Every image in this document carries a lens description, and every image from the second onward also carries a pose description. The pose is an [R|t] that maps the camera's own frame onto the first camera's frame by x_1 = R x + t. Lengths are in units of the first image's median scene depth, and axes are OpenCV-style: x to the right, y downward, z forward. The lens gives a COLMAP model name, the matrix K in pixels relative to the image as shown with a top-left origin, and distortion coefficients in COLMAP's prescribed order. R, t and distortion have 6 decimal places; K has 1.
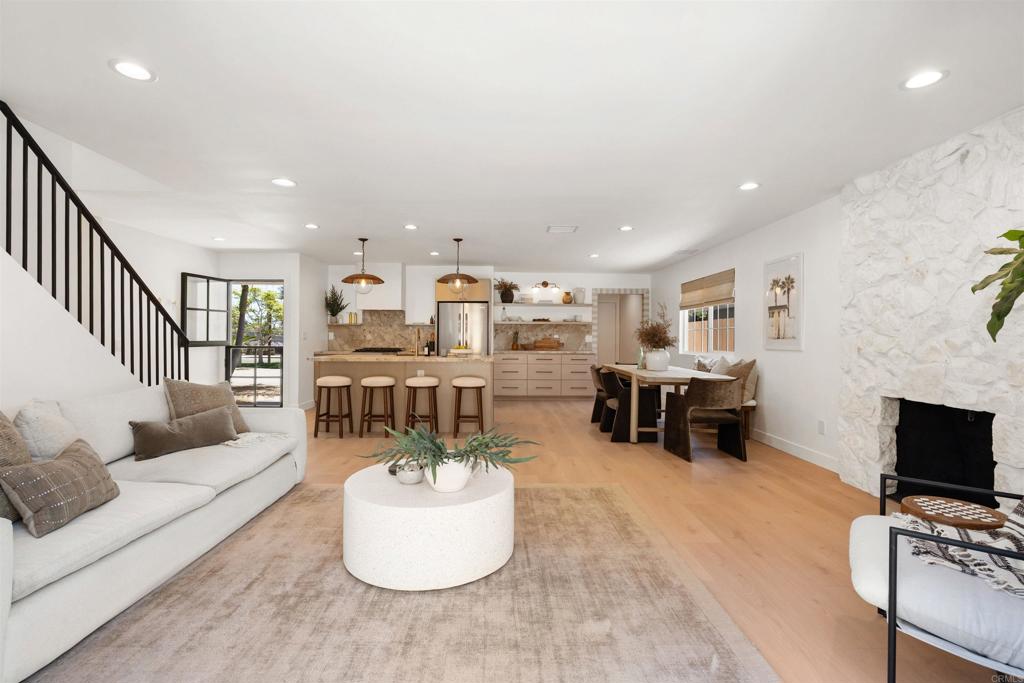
lens RADIAL K [[466.4, 0, 510.0], [0, 466.4, 334.4], [0, 0, 1]] dist [-0.000508, 0.000222]
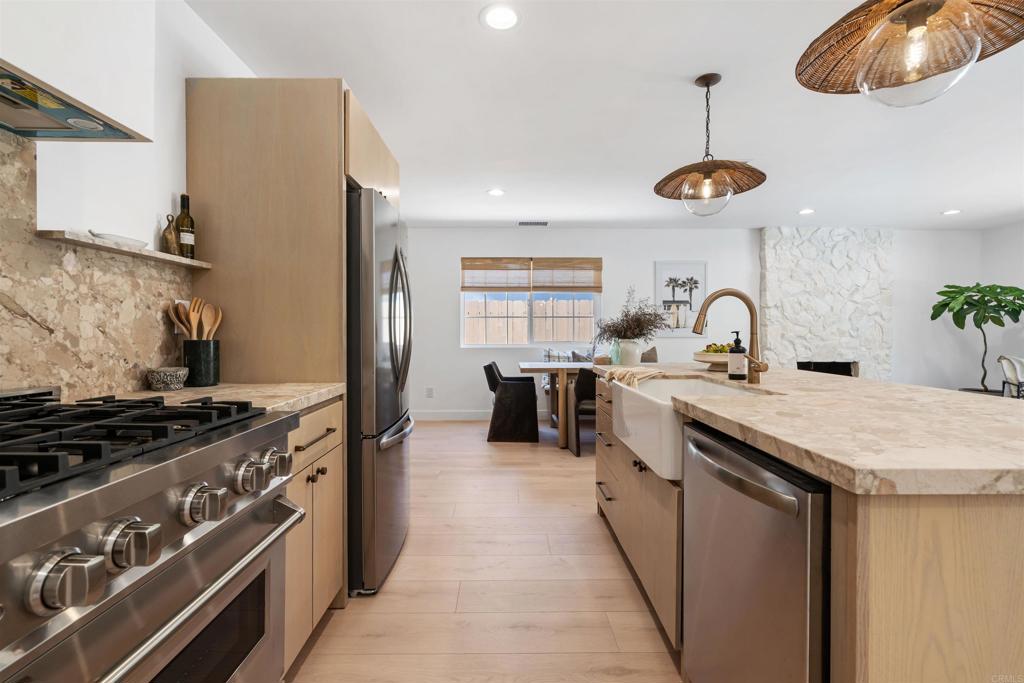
lens RADIAL K [[466.4, 0, 510.0], [0, 466.4, 334.4], [0, 0, 1]] dist [-0.000508, 0.000222]
pose [[0.002681, -0.009795, 0.999948, -0.656324], [-0.007748, 0.999922, 0.009816, 0.017735], [-0.999966, -0.007774, 0.002605, 1.497326]]
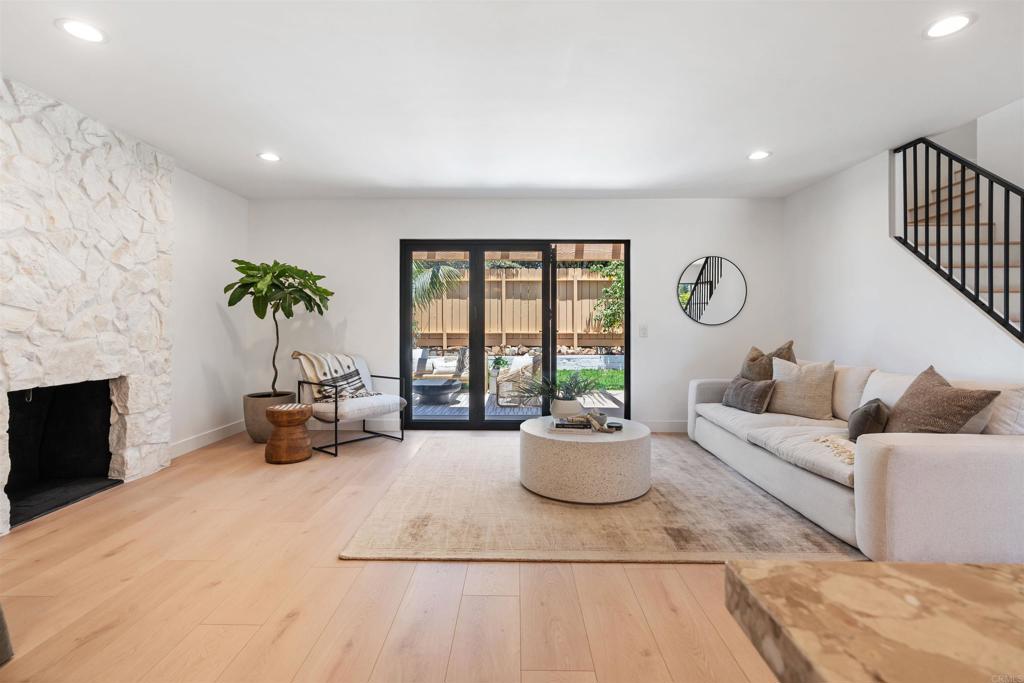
lens RADIAL K [[474.0, 0, 510.5], [0, 474.0, 322.8], [0, 0, 1]] dist [-0.000515, 0.000341]
pose [[-0.999296, -0.005244, 0.037143, -0.006231], [-0.005549, 0.999952, -0.008108, 0.019540], [-0.037099, -0.008309, -0.999277, 1.255122]]
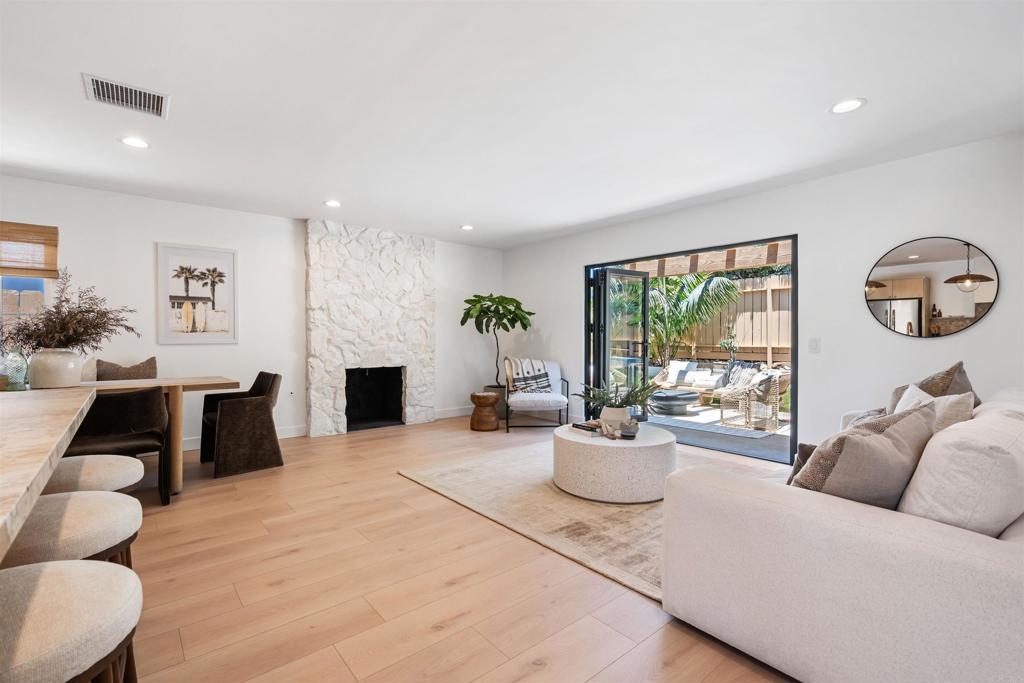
lens RADIAL K [[465.7, 0, 505.7], [0, 465.7, 342.1], [0, 0, 1]] dist [0.000154, 0.000370]
pose [[-0.618772, -0.011989, 0.785479, -0.567774], [-0.006133, 0.999927, 0.010431, 0.016413], [-0.785547, 0.001637, -0.618800, 1.138950]]
